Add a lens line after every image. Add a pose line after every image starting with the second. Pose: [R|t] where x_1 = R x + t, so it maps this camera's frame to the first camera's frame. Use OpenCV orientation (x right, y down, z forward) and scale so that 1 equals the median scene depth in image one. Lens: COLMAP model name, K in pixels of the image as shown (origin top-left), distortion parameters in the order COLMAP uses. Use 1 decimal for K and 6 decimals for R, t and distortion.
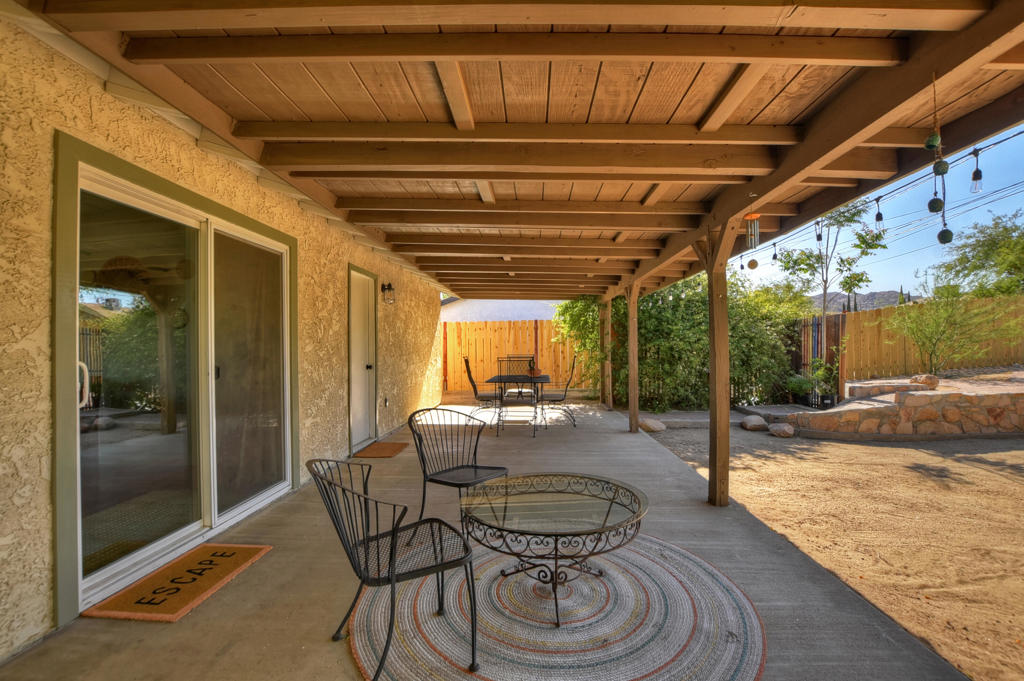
lens RADIAL K [[449.4, 0, 520.7], [0, 449.4, 341.7], [0, 0, 1]] dist [-0.028314, 0.002466]
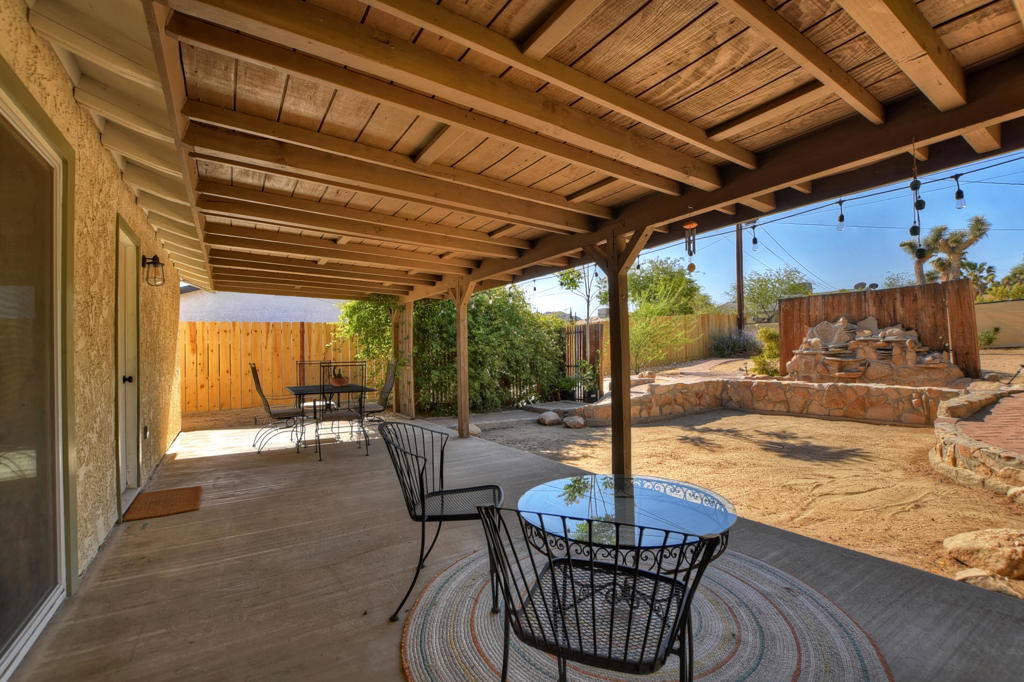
lens RADIAL K [[449.4, 0, 519.3], [0, 449.4, 344.8], [0, 0, 1]] dist [-0.028314, 0.002466]
pose [[0.820292, 0.004777, 0.571925, -0.199795], [0.004357, 0.999884, -0.014600, 0.015614], [-0.571928, 0.014468, 0.820176, 0.127818]]
